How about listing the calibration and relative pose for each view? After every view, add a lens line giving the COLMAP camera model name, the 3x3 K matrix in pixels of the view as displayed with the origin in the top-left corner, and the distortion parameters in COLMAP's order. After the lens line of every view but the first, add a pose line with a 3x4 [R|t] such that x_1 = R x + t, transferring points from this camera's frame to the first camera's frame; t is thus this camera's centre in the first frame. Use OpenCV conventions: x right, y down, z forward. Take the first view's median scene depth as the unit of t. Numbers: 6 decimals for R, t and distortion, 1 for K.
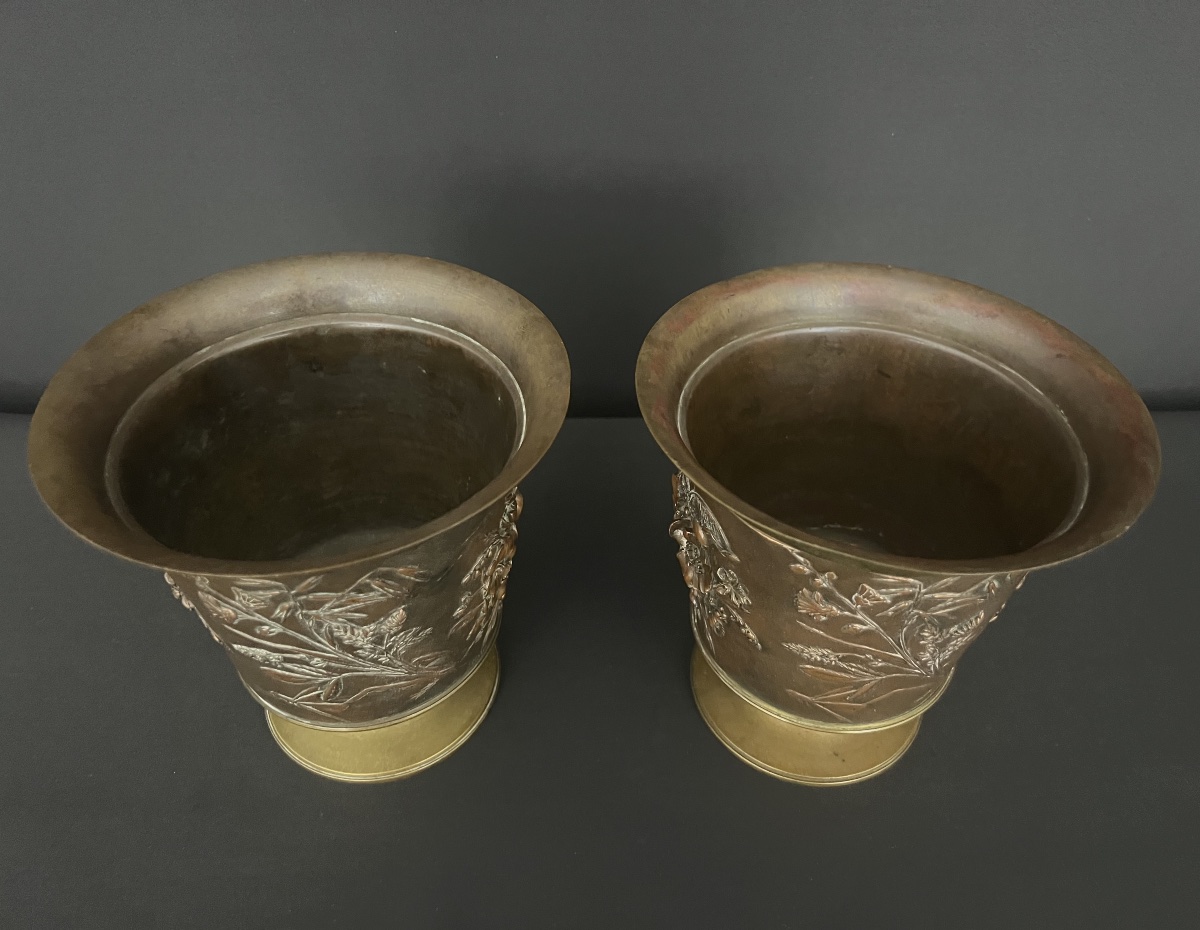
lens RADIAL K [[944.6, 0, 608.6], [0, 944.6, 464.5], [0, 0, 1]] dist [0.040854, 0.005274]
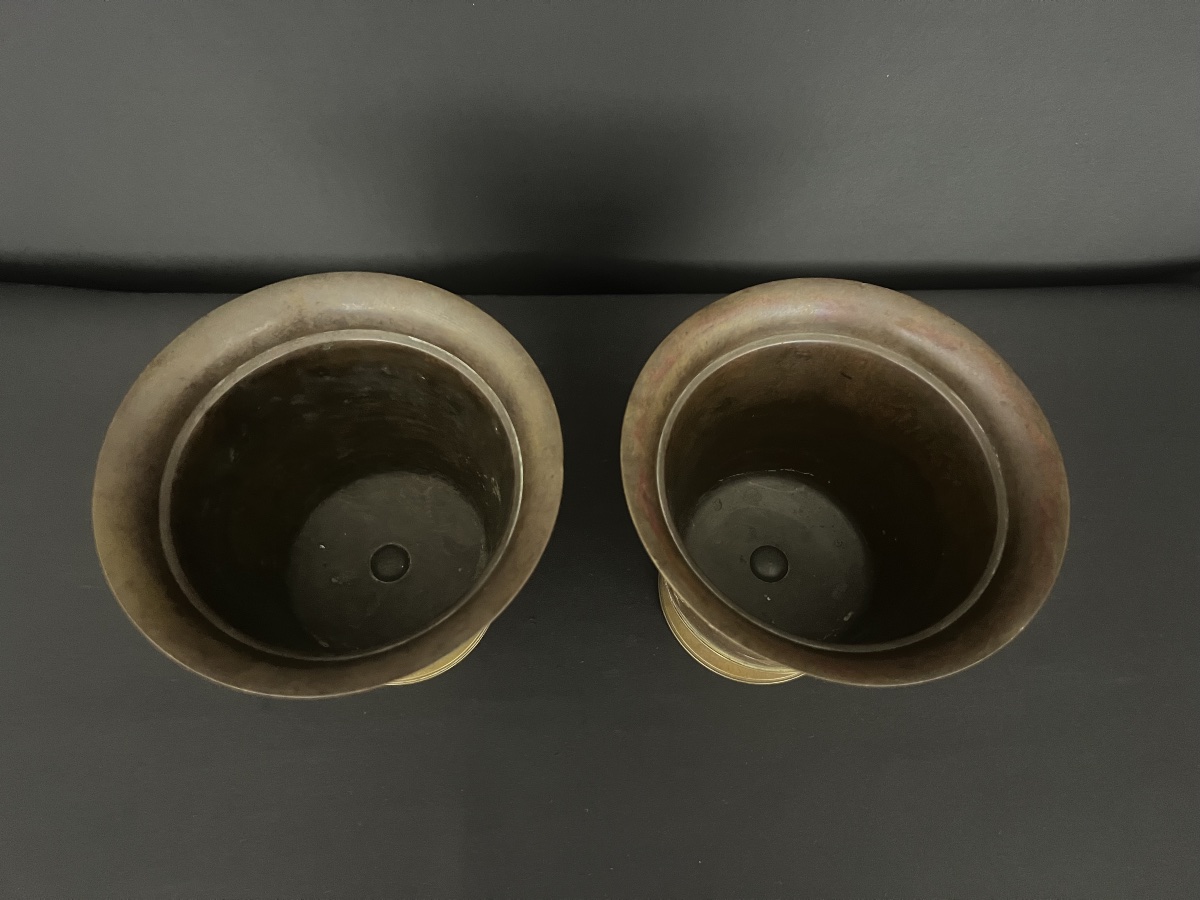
lens RADIAL K [[903.6, 0, 590.2], [0, 903.6, 450.7], [0, 0, 1]] dist [0.071512, -0.000089]
pose [[0.999834, -0.000444, 0.018219, -0.023797], [-0.006706, 0.920603, 0.390442, -0.437472], [-0.016946, -0.390499, 0.920447, 0.009645]]
